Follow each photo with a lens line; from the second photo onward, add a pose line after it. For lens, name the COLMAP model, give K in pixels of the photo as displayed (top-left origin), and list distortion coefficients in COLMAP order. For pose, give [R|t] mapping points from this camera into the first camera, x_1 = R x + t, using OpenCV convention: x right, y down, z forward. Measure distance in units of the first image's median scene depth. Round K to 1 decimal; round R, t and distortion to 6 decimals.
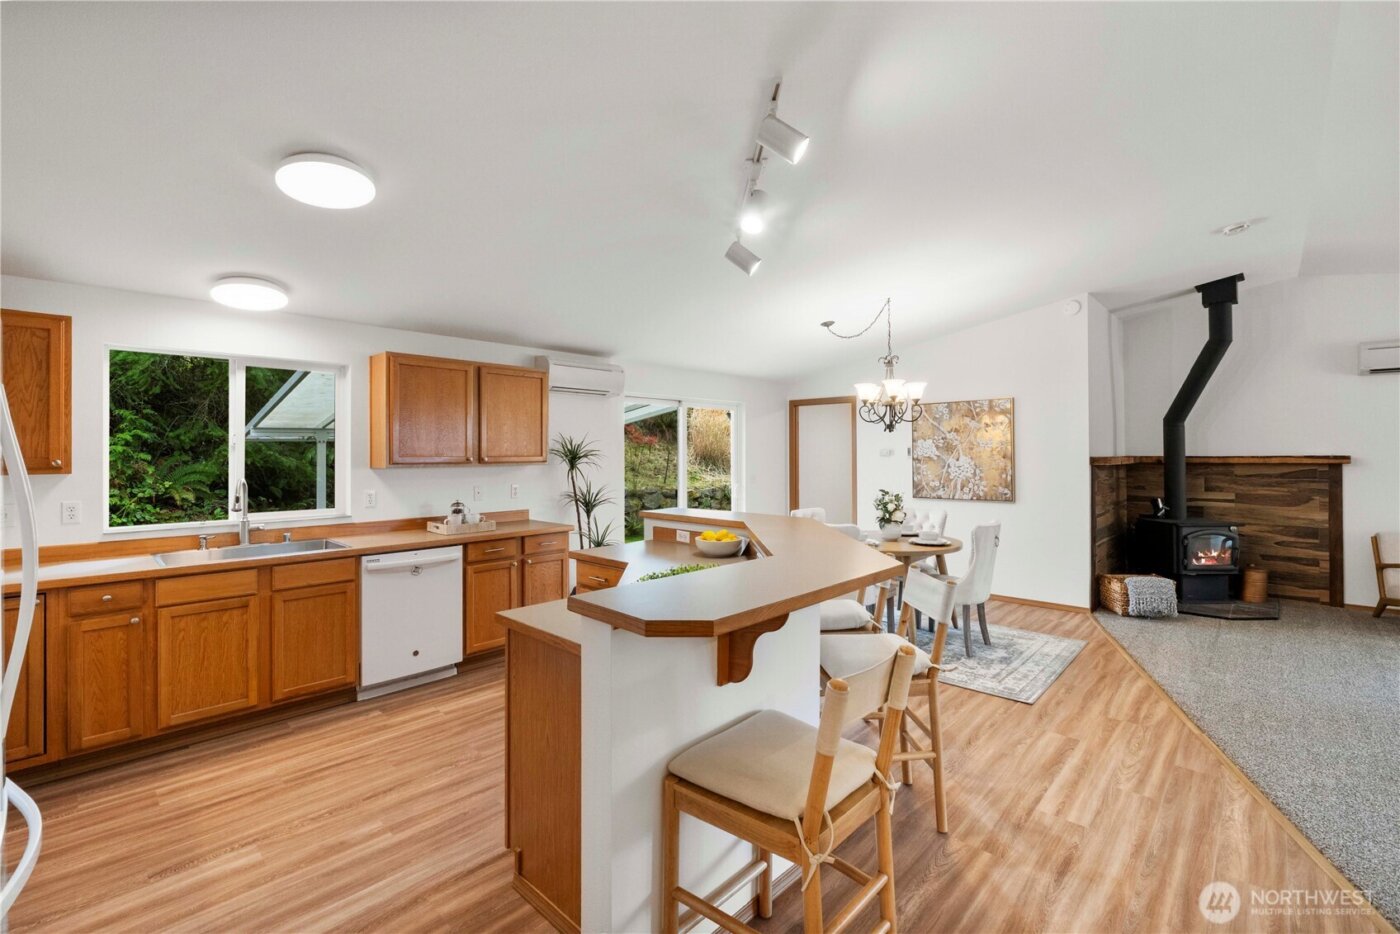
lens RADIAL K [[603.5, 0, 703.0], [0, 603.5, 452.3], [0, 0, 1]] dist [-0.007890, -0.000025]
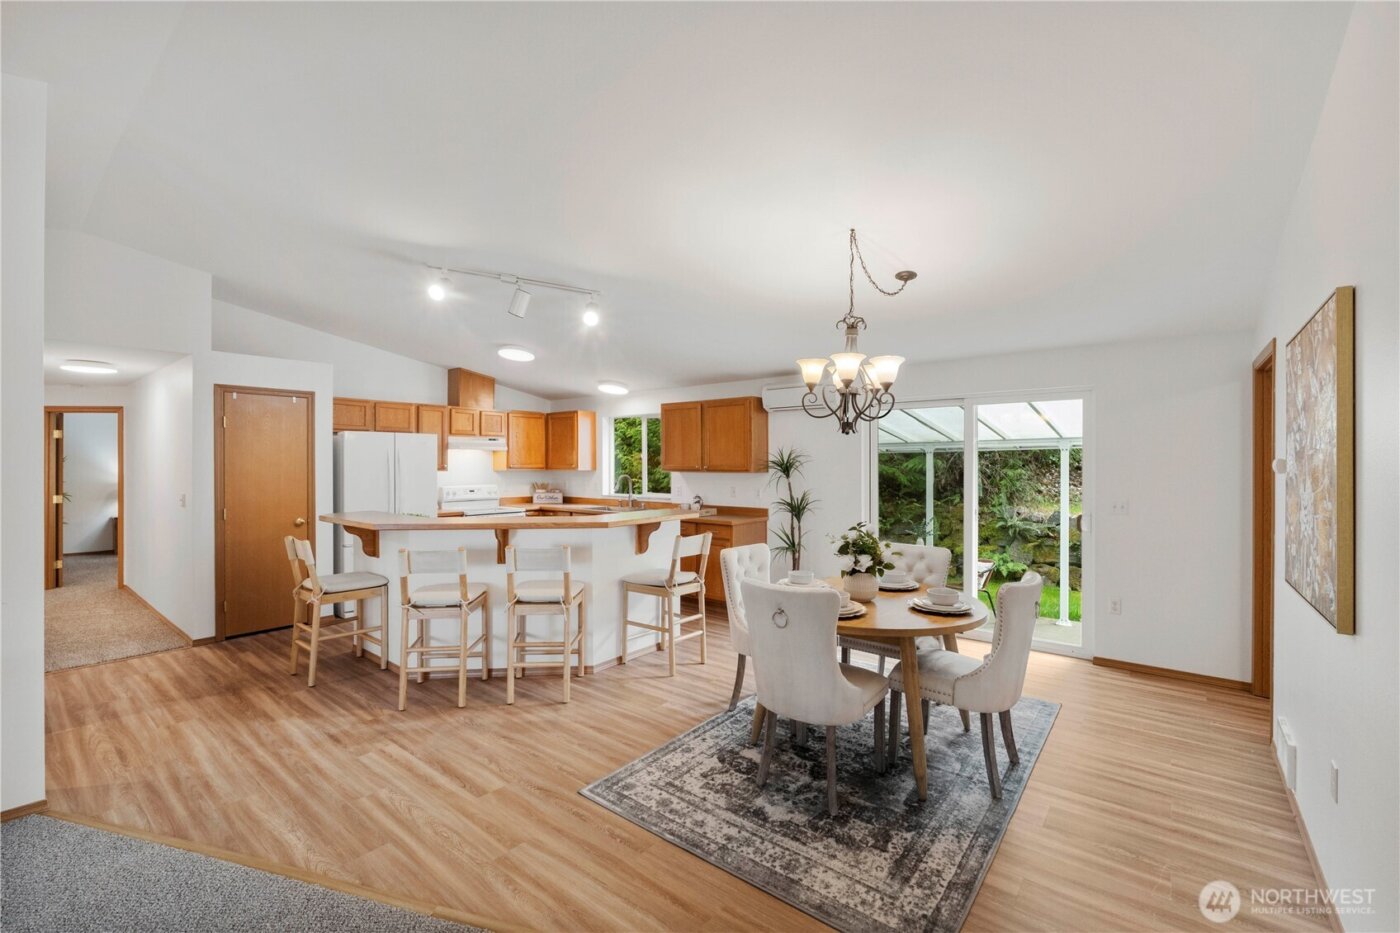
lens RADIAL K [[588.0, 0, 700.0], [0, 588.0, 466.5], [0, 0, 1]] dist [-0.003583, 0.000096]
pose [[0.082491, 0.011457, -0.996526, 1.210130], [0.000730, 0.999933, 0.011557, -0.007729], [0.996592, -0.001681, 0.082477, 1.012713]]
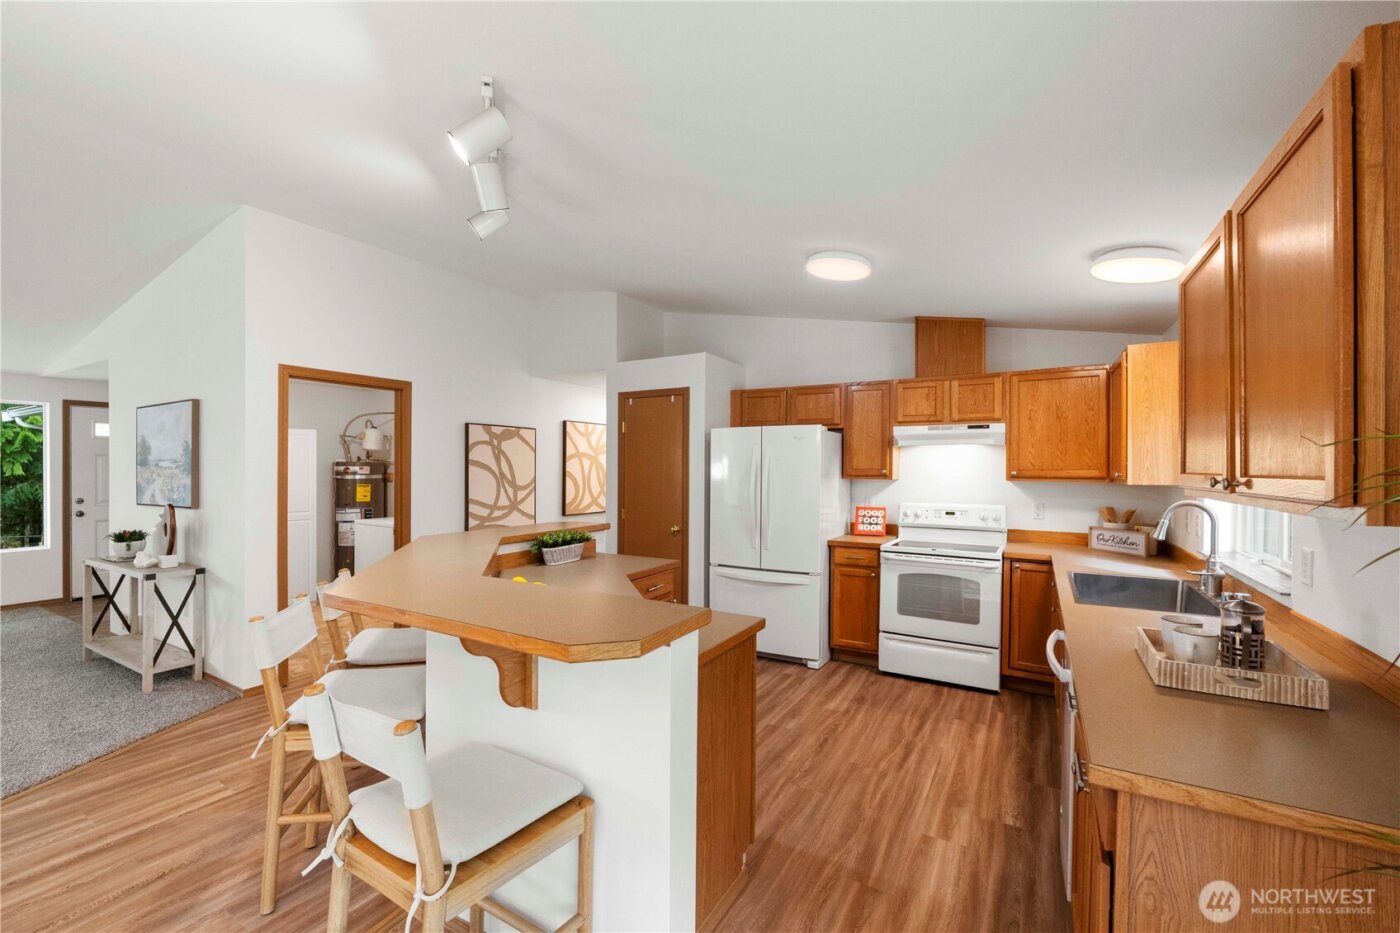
lens RADIAL K [[588.1, 0, 700.0], [0, 588.1, 466.5], [0, 0, 1]] dist [-0.002044, -0.000186]
pose [[-0.973197, -0.002056, -0.229966, -0.010158], [-0.001166, 0.999991, -0.004005, 0.005737], [0.229972, -0.003630, -0.973190, 1.457440]]
